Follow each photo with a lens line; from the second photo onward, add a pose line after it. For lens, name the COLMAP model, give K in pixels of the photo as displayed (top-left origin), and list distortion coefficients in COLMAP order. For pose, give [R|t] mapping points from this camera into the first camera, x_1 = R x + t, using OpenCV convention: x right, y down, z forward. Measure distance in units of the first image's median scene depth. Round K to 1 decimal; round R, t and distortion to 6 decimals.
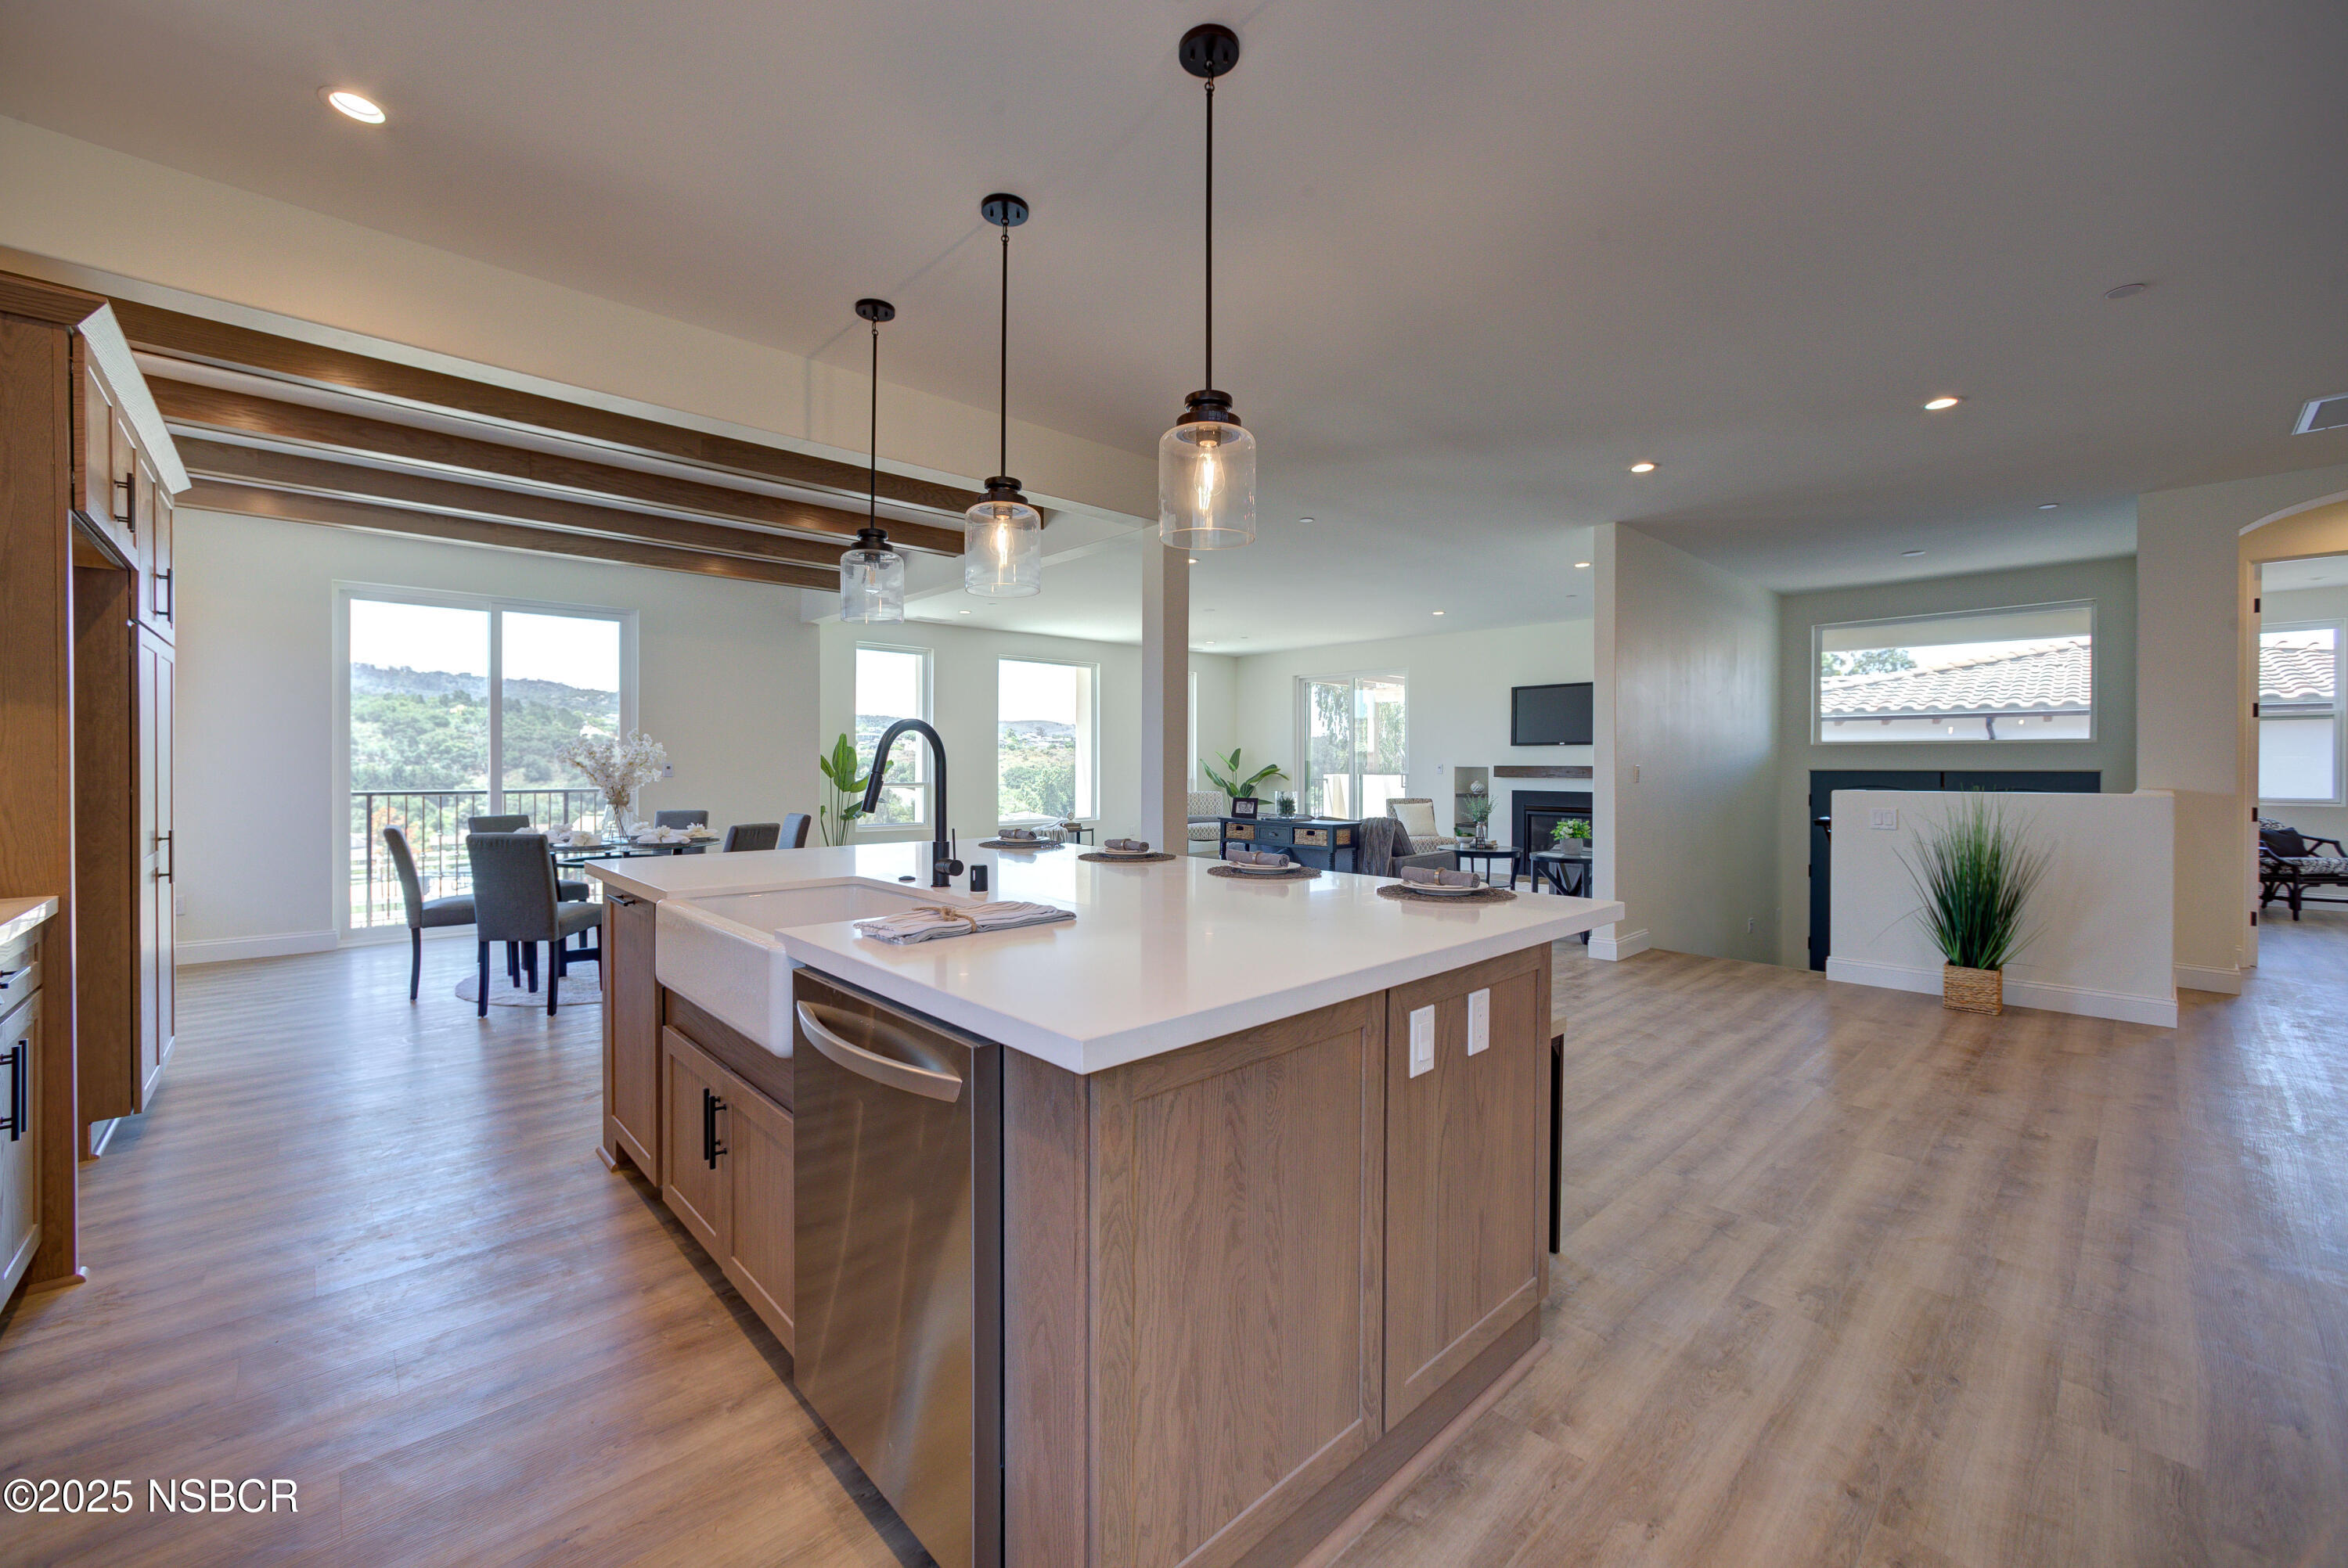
lens RADIAL K [[927.8, 0, 1161.8], [0, 927.8, 780.3], [0, 0, 1]] dist [-0.012775, 0.006692]
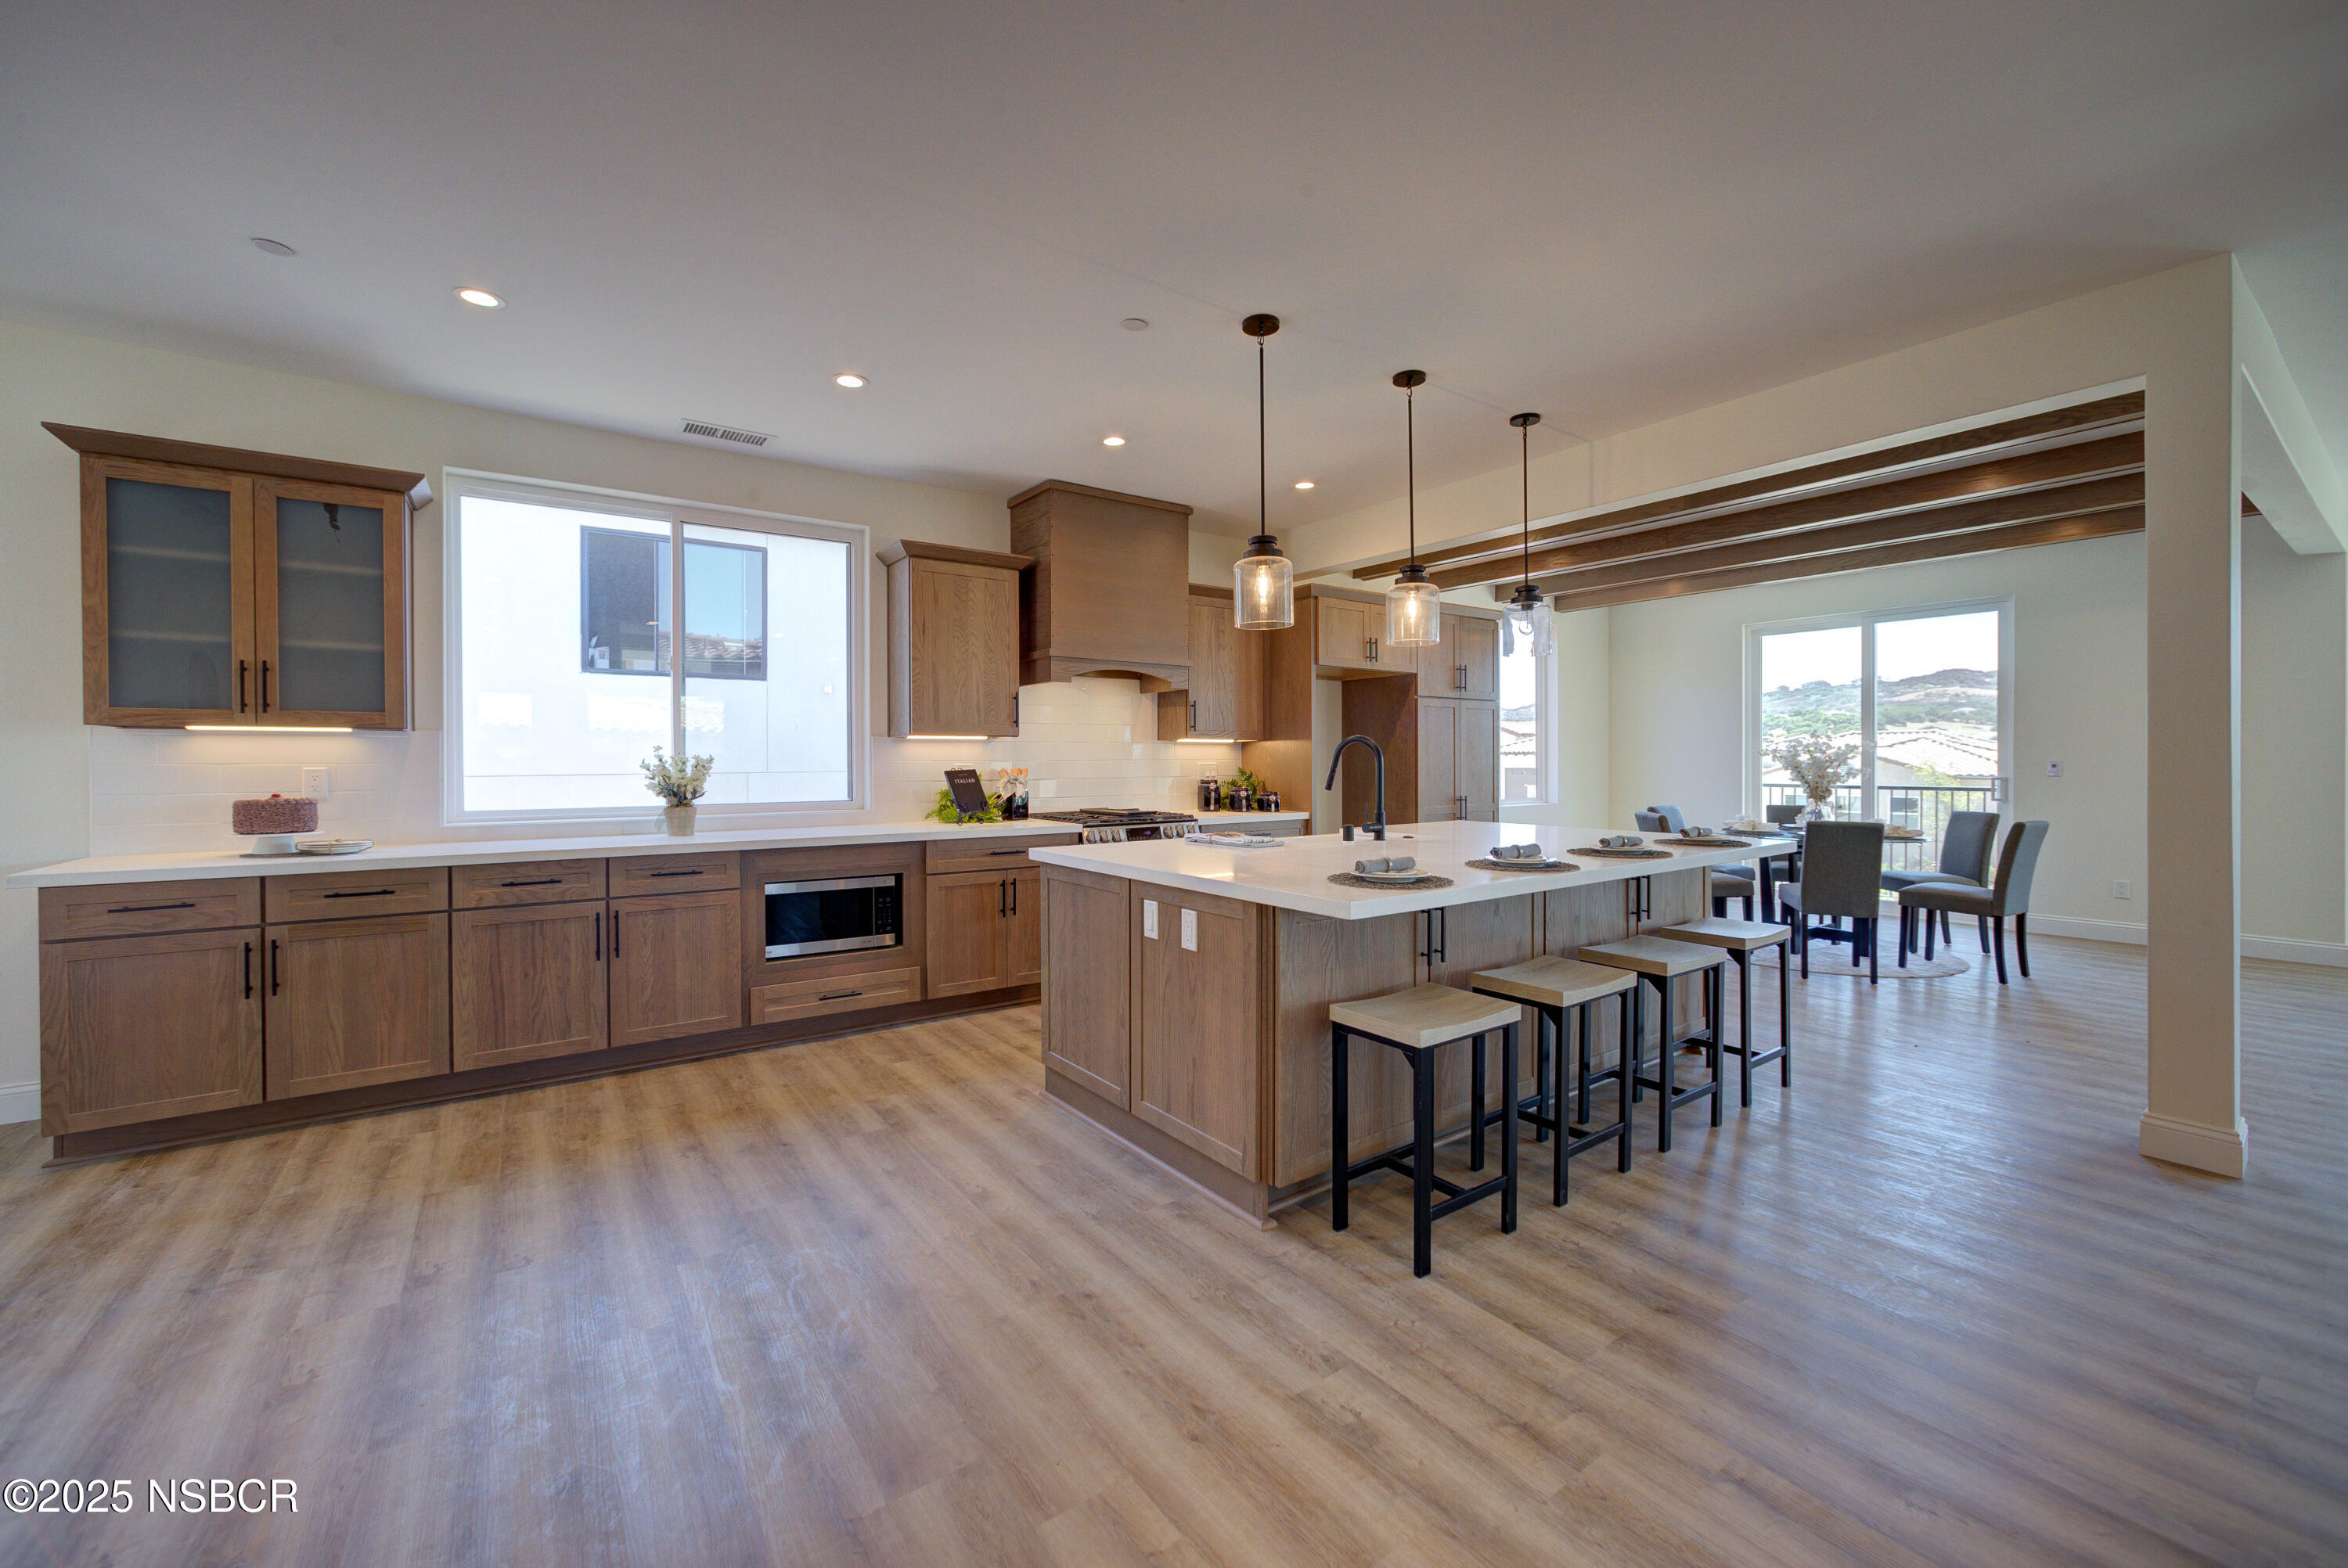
lens RADIAL K [[927.8, 0, 1161.3], [0, 927.8, 785.1], [0, 0, 1]] dist [-0.012775, 0.006692]
pose [[-0.136371, 0.022679, -0.990398, 0.599761], [-0.014994, 0.999576, 0.024953, -0.005832], [0.990544, 0.018253, -0.135973, 0.369864]]
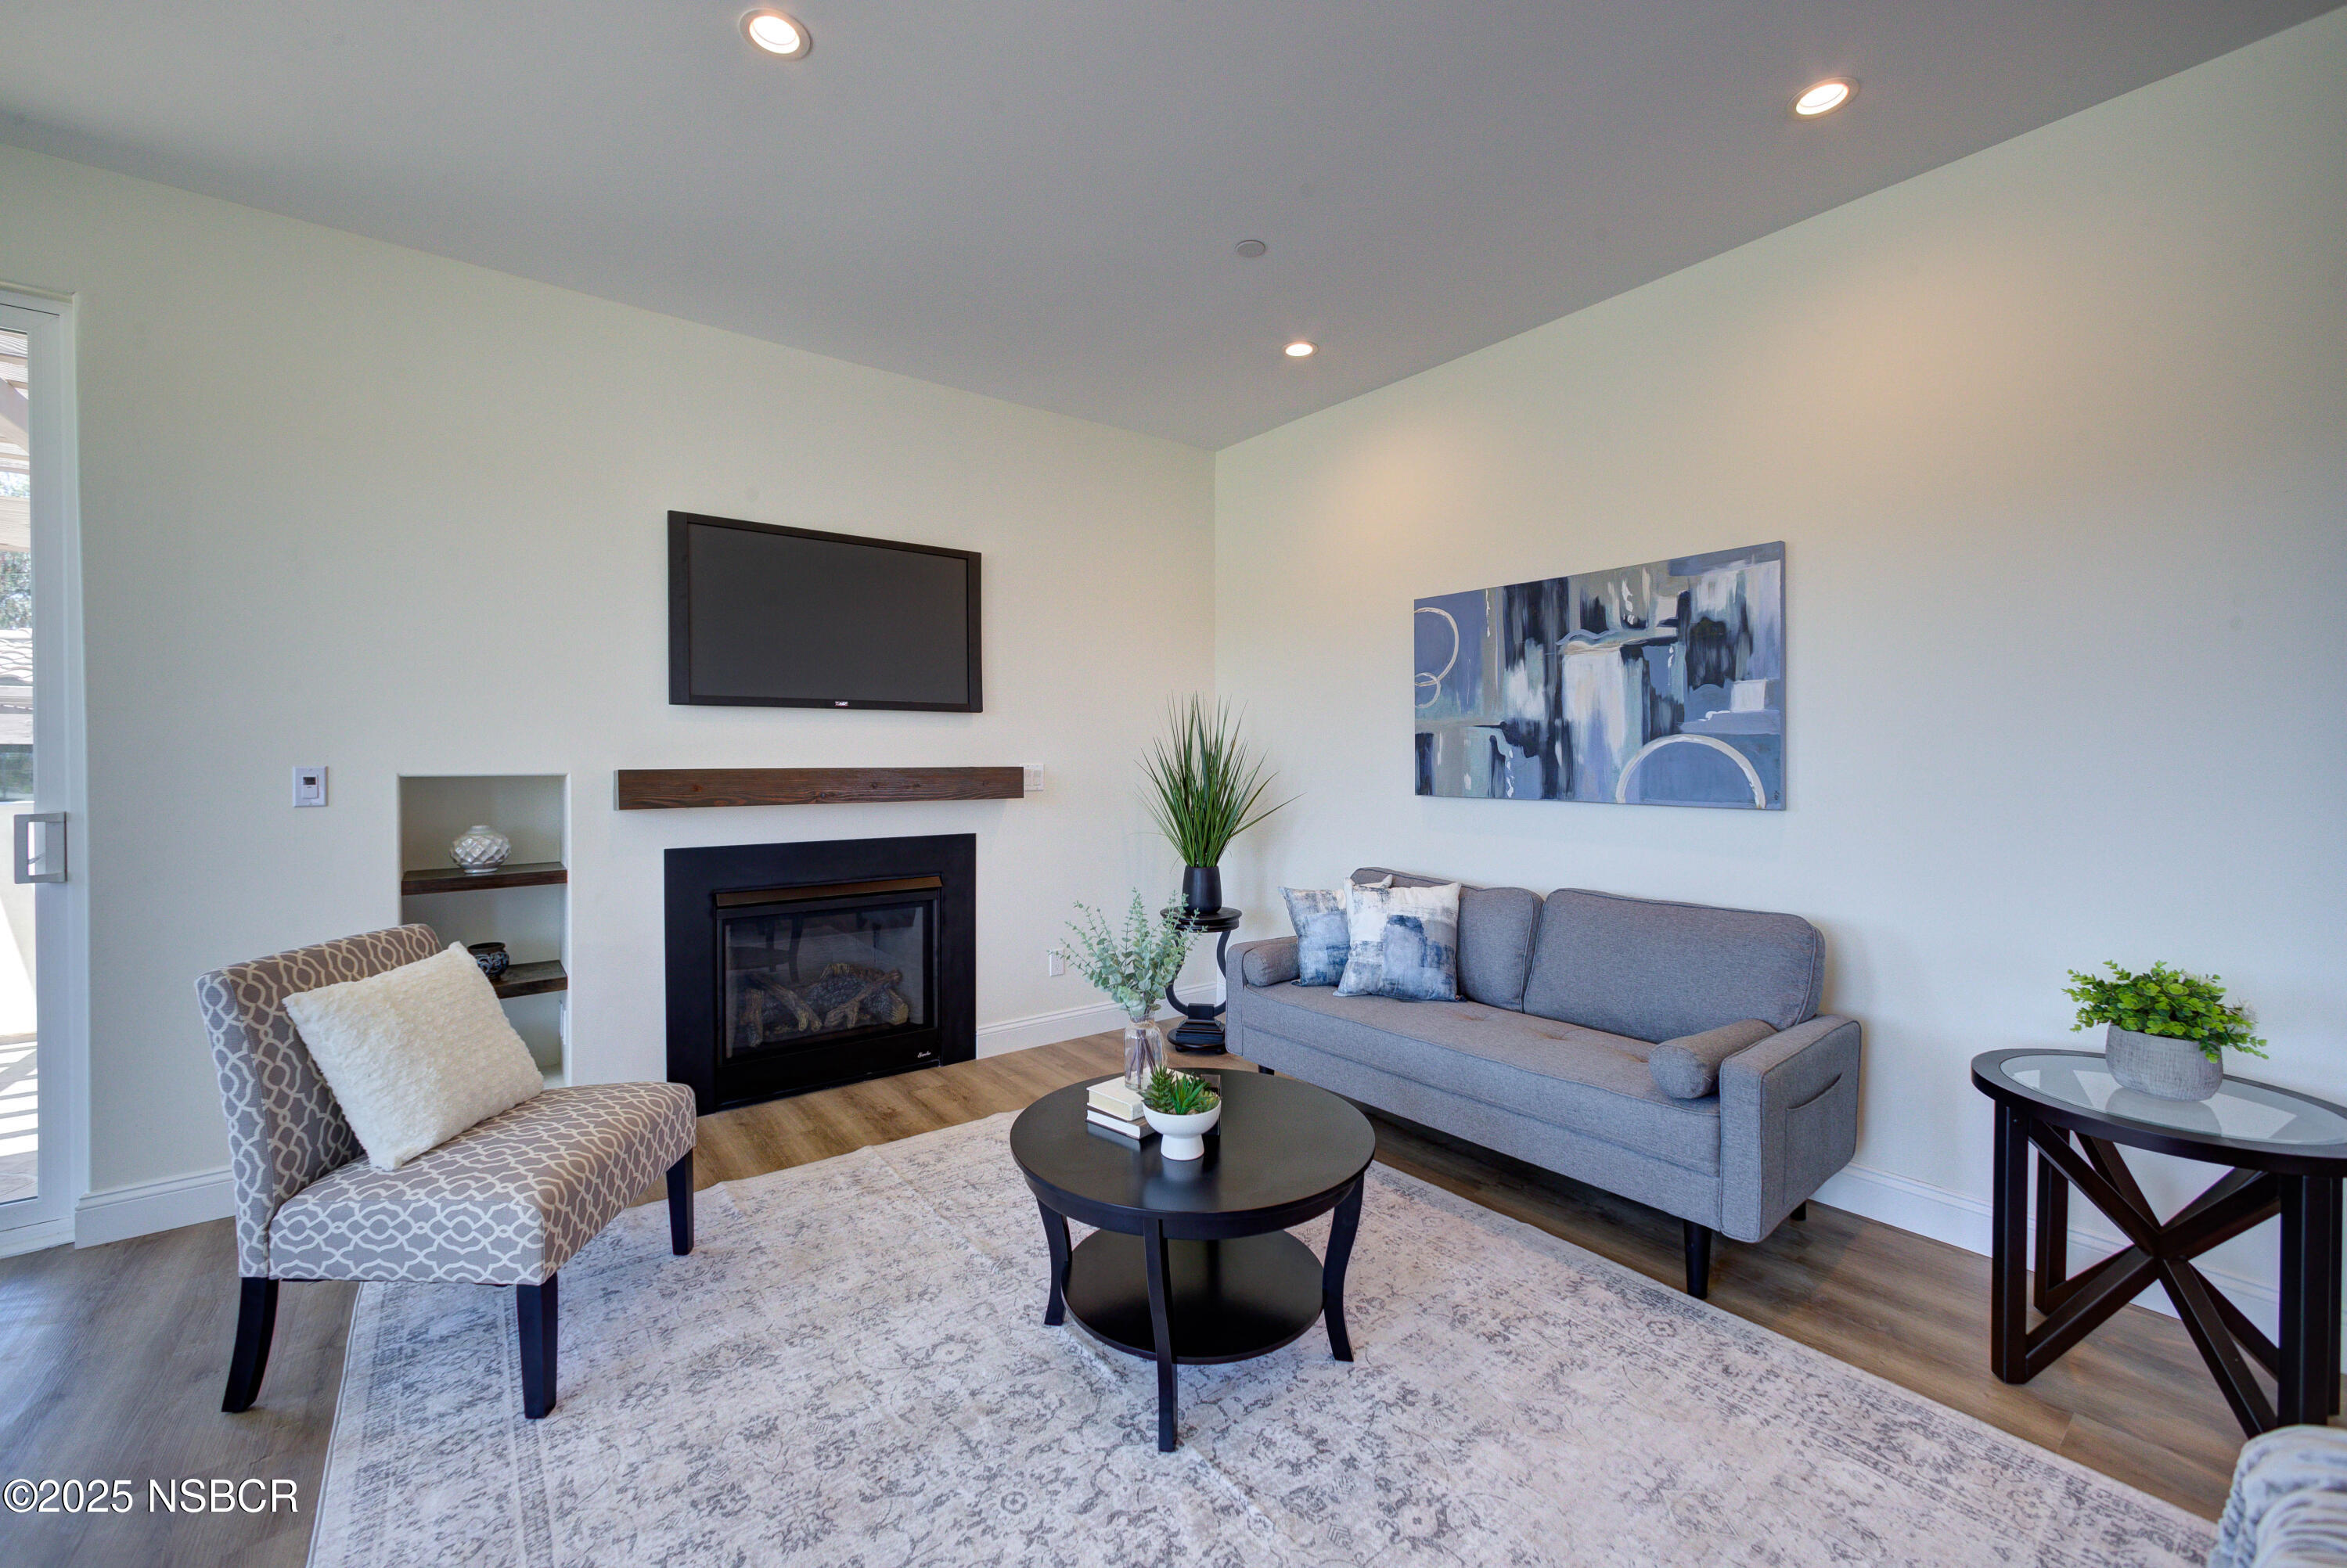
lens RADIAL K [[927.4, 0, 1164.4], [0, 927.4, 765.5], [0, 0, 1]] dist [-0.012775, 0.006692]
pose [[0.062550, -0.007698, 0.998012, 0.170738], [0.020978, 0.999759, 0.006397, -0.032822], [-0.997821, 0.020536, 0.062696, 1.733433]]
